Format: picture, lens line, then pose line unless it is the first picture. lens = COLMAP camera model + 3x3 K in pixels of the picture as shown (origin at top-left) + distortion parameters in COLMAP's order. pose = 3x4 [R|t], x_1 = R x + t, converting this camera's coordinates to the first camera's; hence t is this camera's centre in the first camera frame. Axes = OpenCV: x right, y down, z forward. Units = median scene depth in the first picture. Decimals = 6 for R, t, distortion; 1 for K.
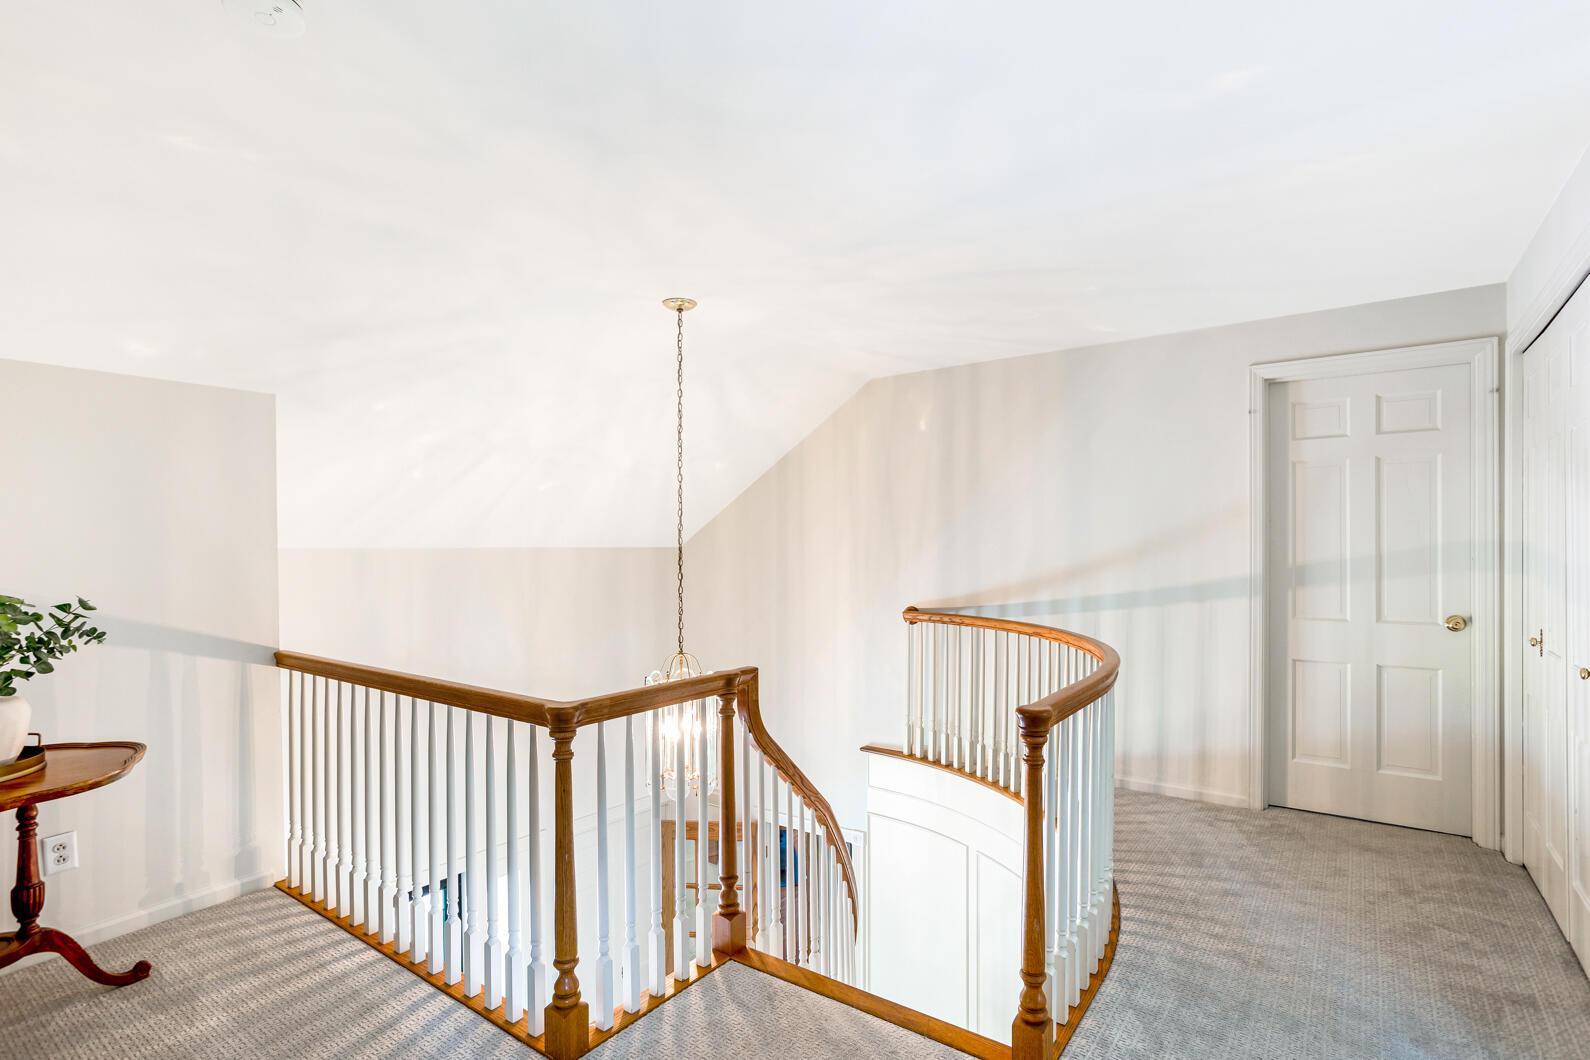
lens RADIAL K [[768.5, 0, 800.3], [0, 768.5, 544.5], [0, 0, 1]] dist [0.002557, 0.000841]
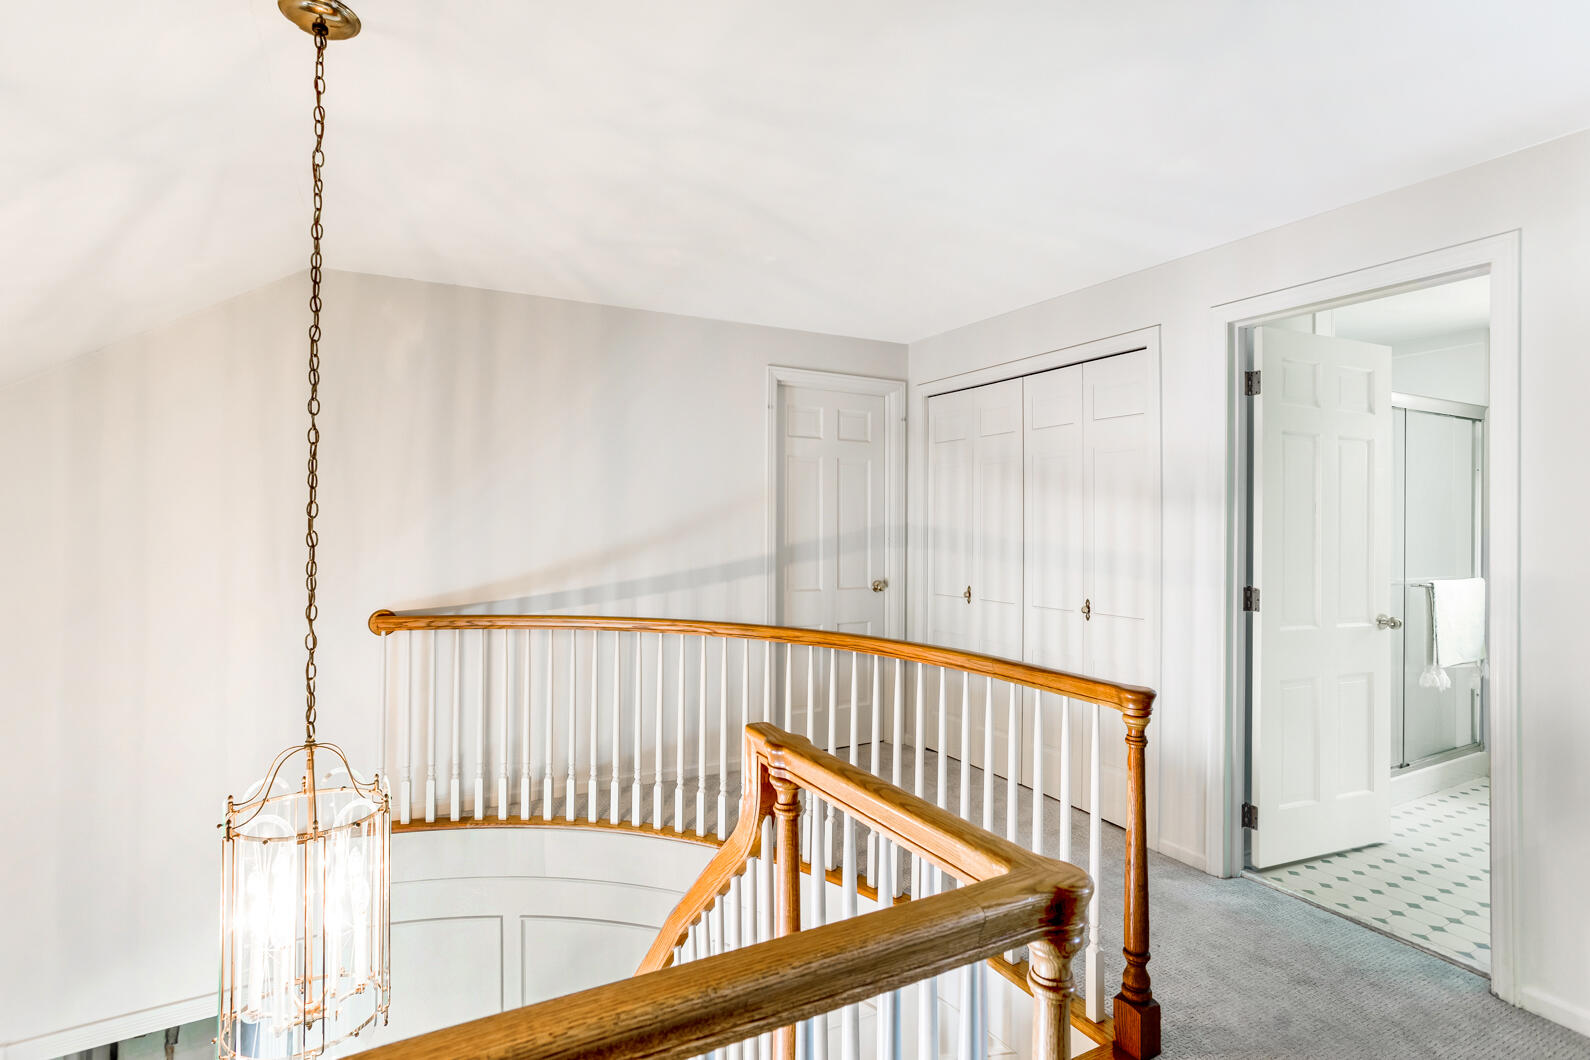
lens RADIAL K [[768.3, 0, 801.5], [0, 768.3, 527.6], [0, 0, 1]] dist [-0.035115, 0.000573]
pose [[0.460148, 0.006278, 0.887820, -0.371555], [-0.015688, 0.999876, 0.001061, -0.000432], [-0.887704, -0.014416, 0.460189, 0.445198]]
